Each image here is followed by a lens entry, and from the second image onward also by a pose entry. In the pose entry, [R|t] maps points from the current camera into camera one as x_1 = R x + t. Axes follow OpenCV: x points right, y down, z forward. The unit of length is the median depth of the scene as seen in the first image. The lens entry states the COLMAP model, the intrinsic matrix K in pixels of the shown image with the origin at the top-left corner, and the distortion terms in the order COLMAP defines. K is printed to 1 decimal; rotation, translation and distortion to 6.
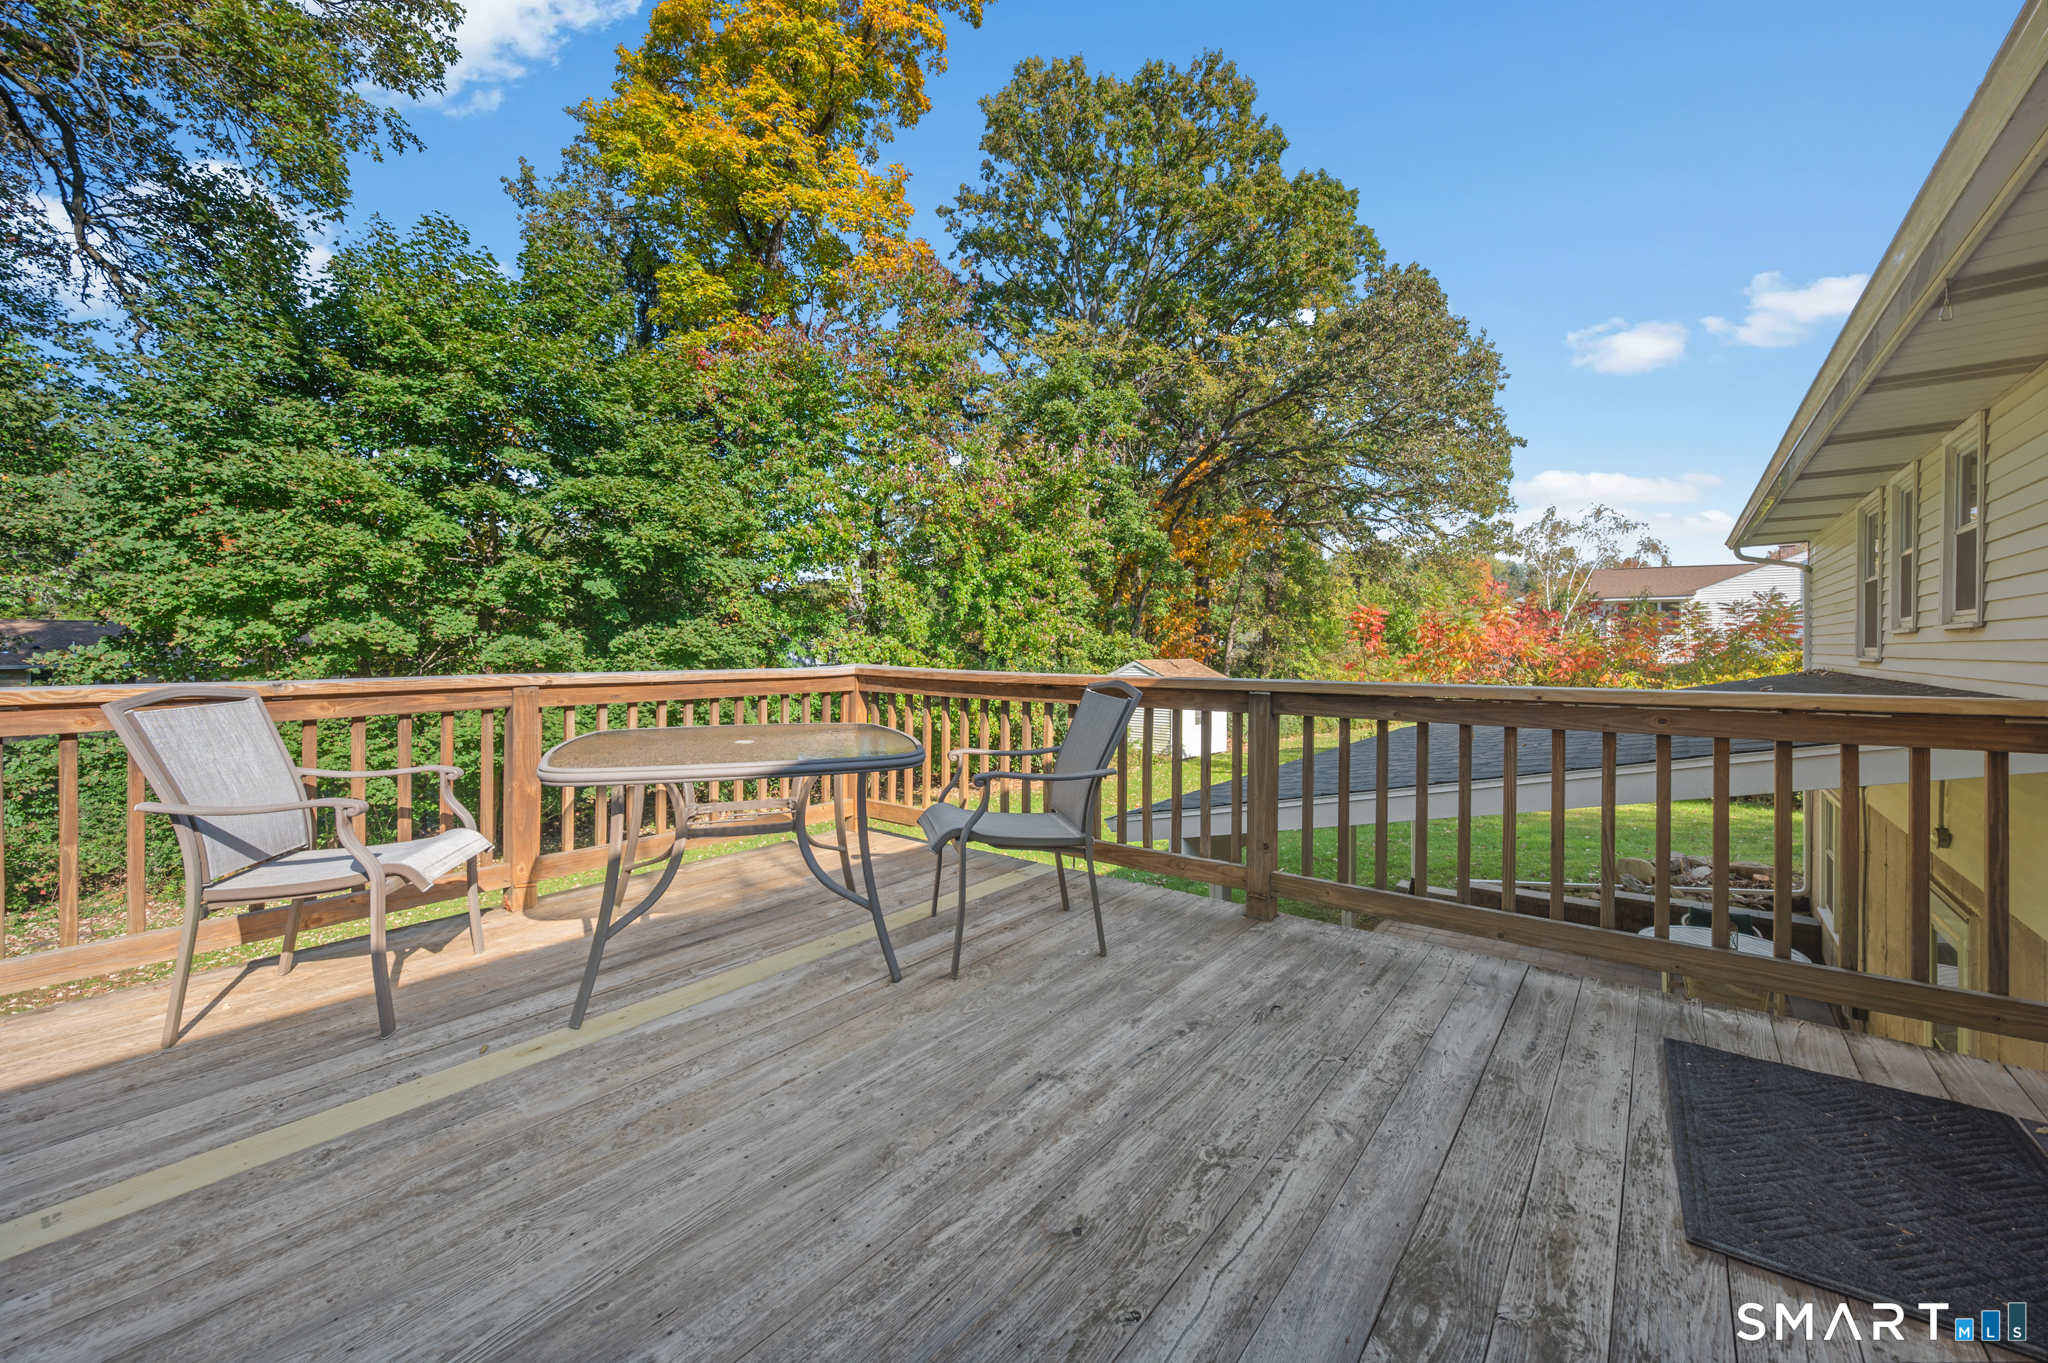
lens RADIAL K [[825.3, 0, 1027.9], [0, 825.3, 671.0], [0, 0, 1]] dist [0.003045, 0.000150]
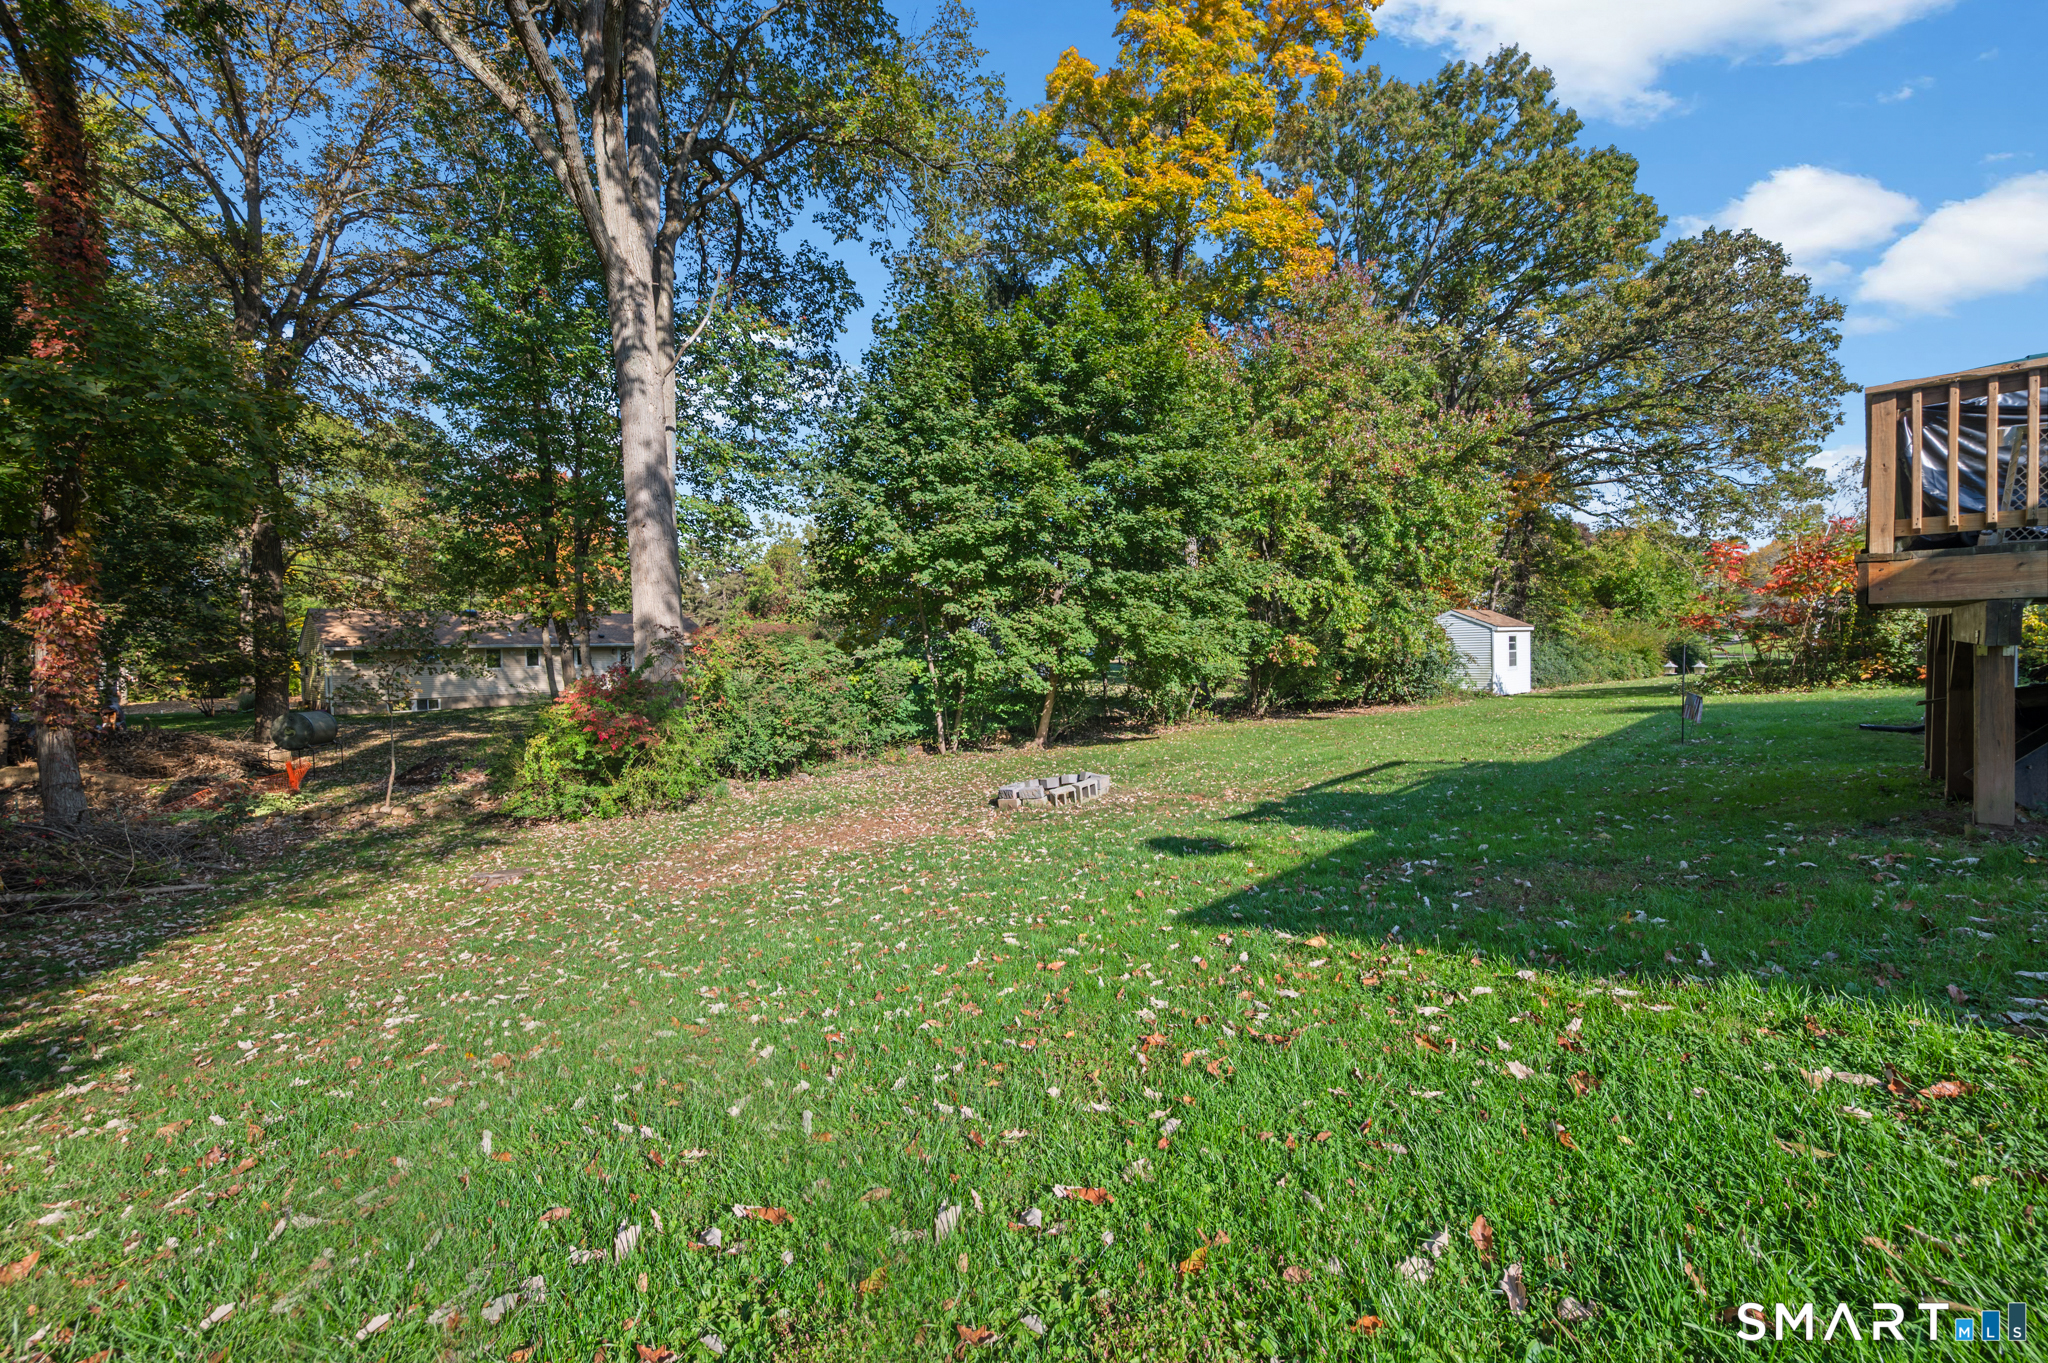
lens RADIAL K [[825.3, 0, 1020.4], [0, 825.3, 684.9], [0, 0, 1]] dist [0.003045, 0.000150]
pose [[0.990903, -0.017270, -0.133469, -0.301835], [0.019617, 0.999675, 0.016289, 0.059849], [0.133144, -0.018759, 0.990919, -0.186609]]
